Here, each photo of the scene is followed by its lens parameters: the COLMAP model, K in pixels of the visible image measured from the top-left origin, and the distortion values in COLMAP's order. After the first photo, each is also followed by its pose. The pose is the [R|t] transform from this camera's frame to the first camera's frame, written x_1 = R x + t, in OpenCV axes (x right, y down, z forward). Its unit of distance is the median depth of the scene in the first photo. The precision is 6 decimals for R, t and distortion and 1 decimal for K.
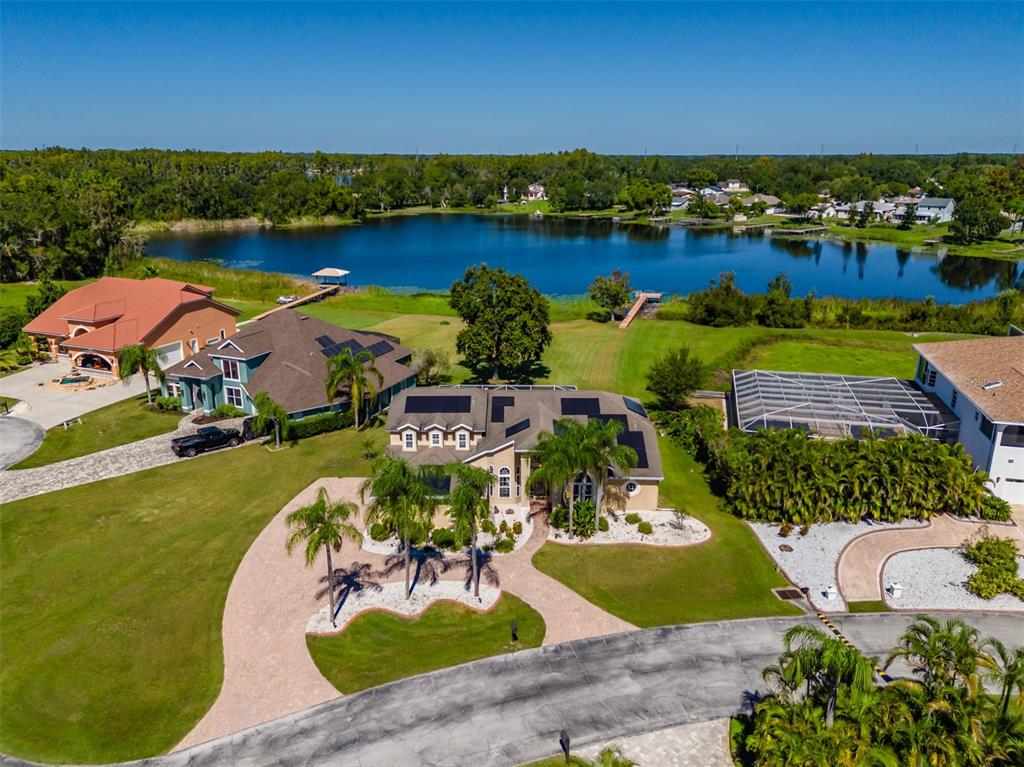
lens RADIAL K [[744.5, 0, 512.0], [0, 744.5, 383.5], [0, 0, 1]] dist [0.106131, -0.127636]
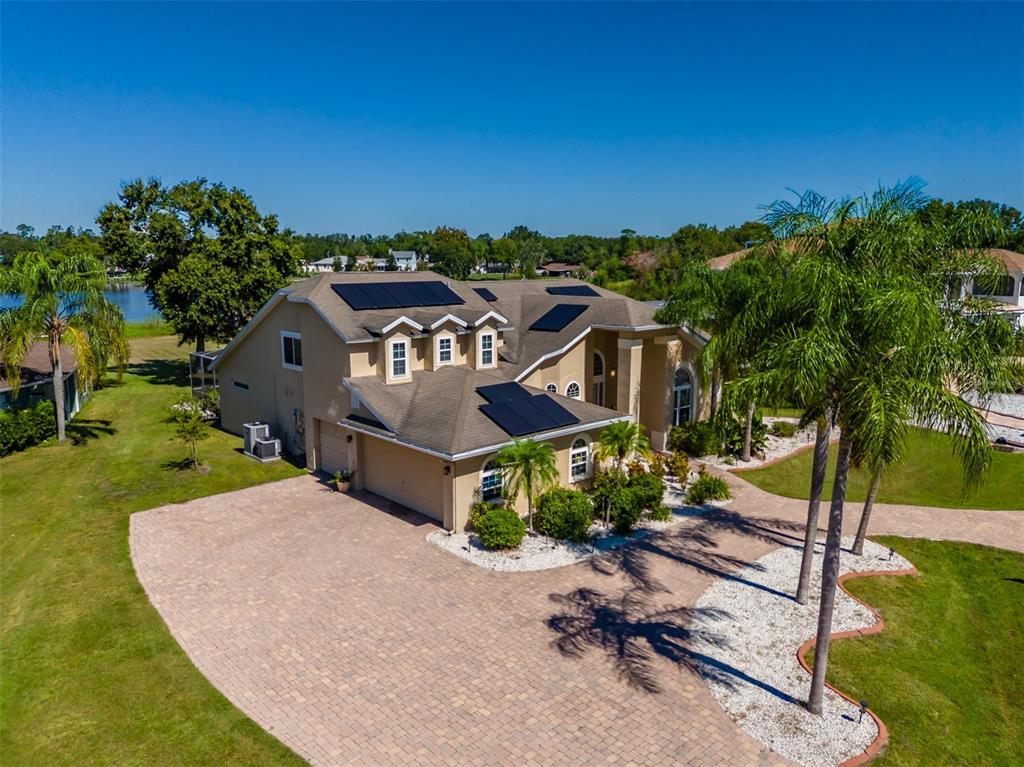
lens RADIAL K [[744.5, 0, 512.0], [0, 744.5, 383.5], [0, 0, 1]] dist [0.106131, -0.127636]
pose [[0.728401, -0.115562, 0.675335, -0.346570], [0.197866, 0.979155, -0.045863, 0.109702], [-0.655958, 0.167033, 0.736084, 0.536828]]
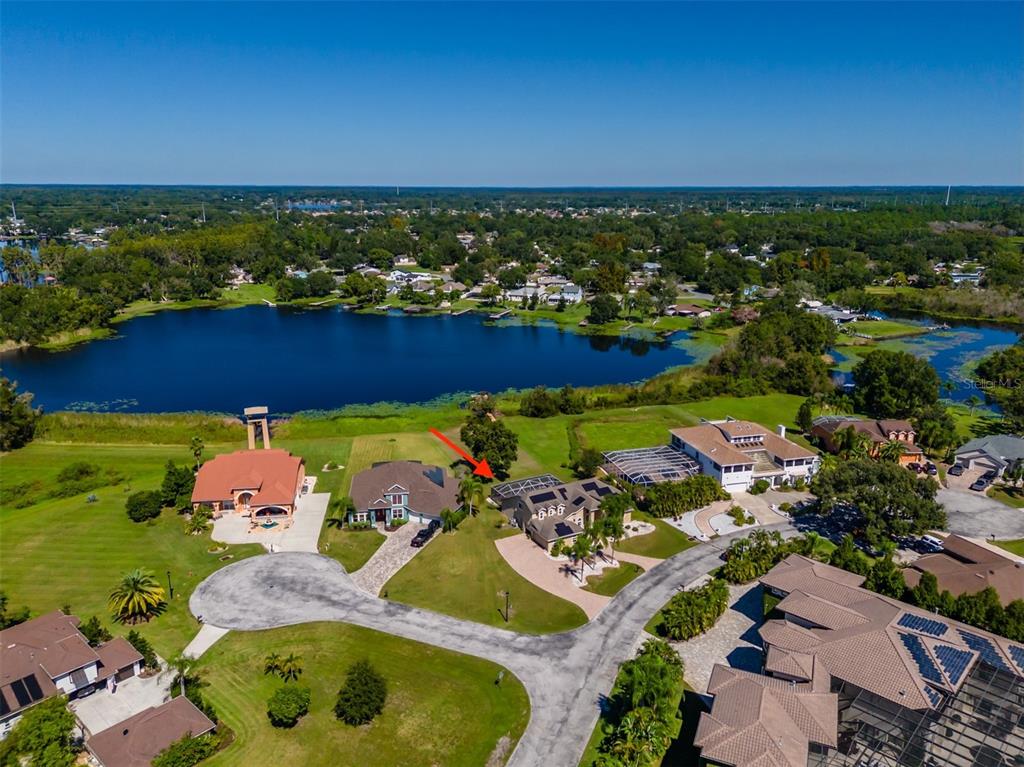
lens RADIAL K [[744.5, 0, 512.0], [0, 744.5, 383.5], [0, 0, 1]] dist [0.106131, -0.127636]
pose [[0.869744, -0.125642, 0.477241, -1.131911], [0.142515, 0.989792, 0.000855, -0.308529], [-0.472477, 0.067271, 0.878772, -0.935573]]
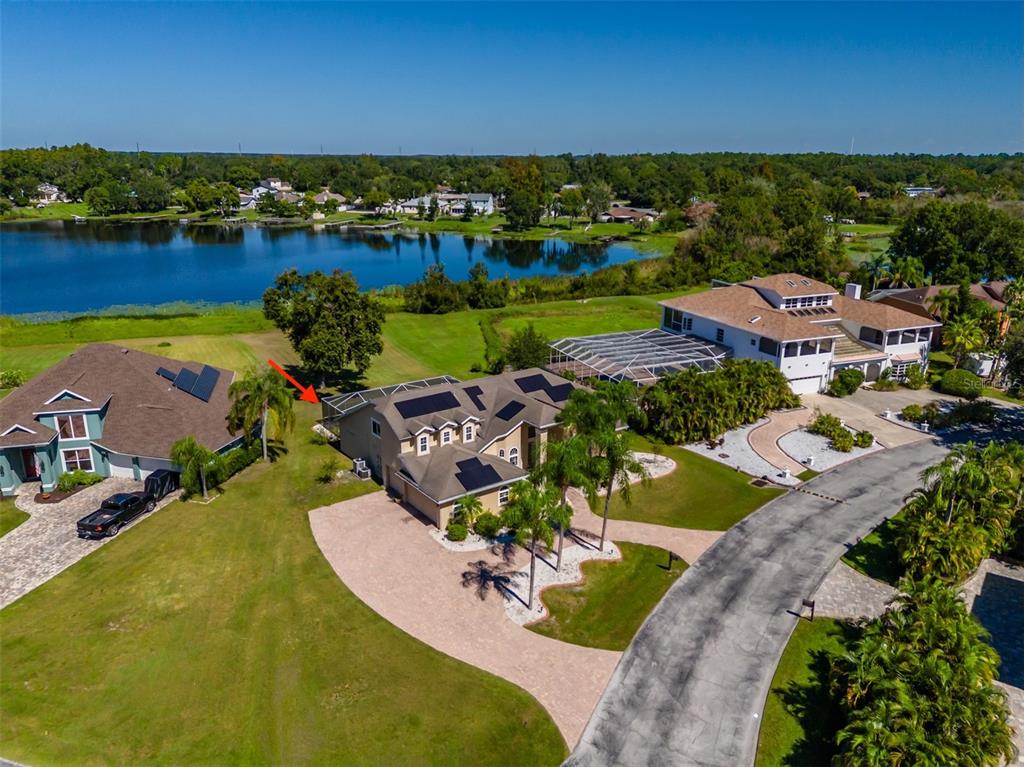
lens RADIAL K [[744.5, 0, 512.0], [0, 744.5, 383.5], [0, 0, 1]] dist [0.106131, -0.127636]
pose [[0.803479, -0.171224, 0.570179, -0.515673], [0.170319, 0.983828, 0.055434, -0.032488], [-0.570450, 0.052573, 0.819648, 0.101754]]
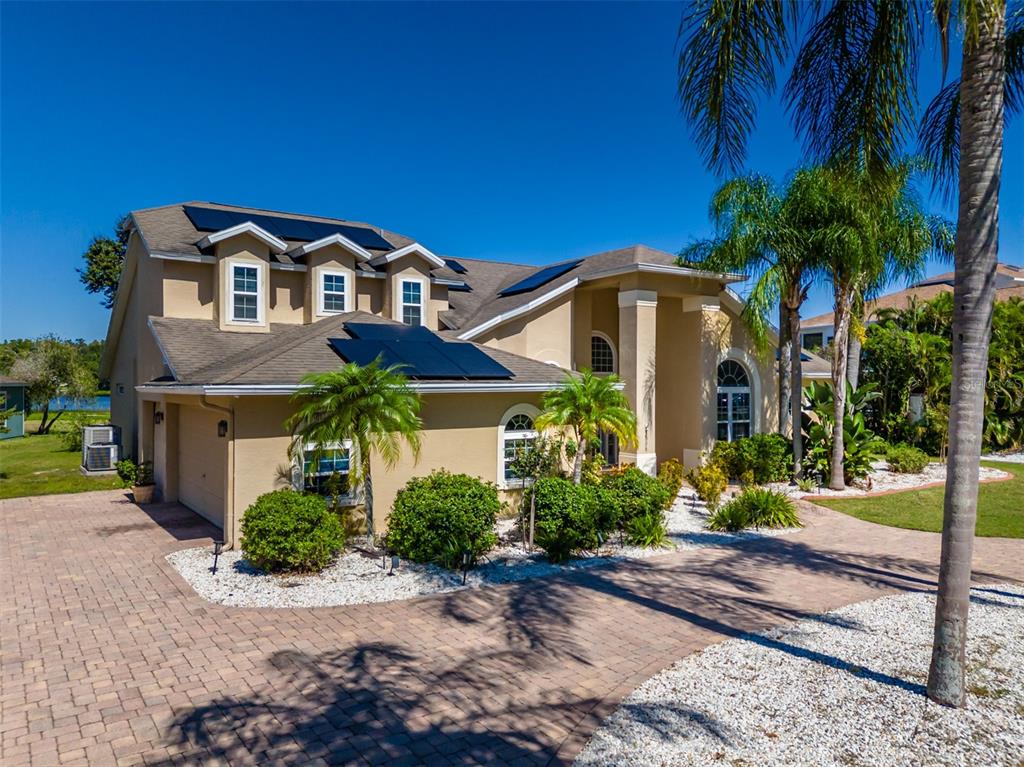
lens RADIAL K [[740.3, 0, 514.5], [0, 740.3, 383.5], [0, 0, 1]] dist [0.085690, -0.082949]
pose [[0.818448, -0.000921, 0.574579, -0.190563], [0.167711, 0.956835, -0.237360, 0.171372], [-0.549559, 0.290630, 0.783275, 0.628503]]
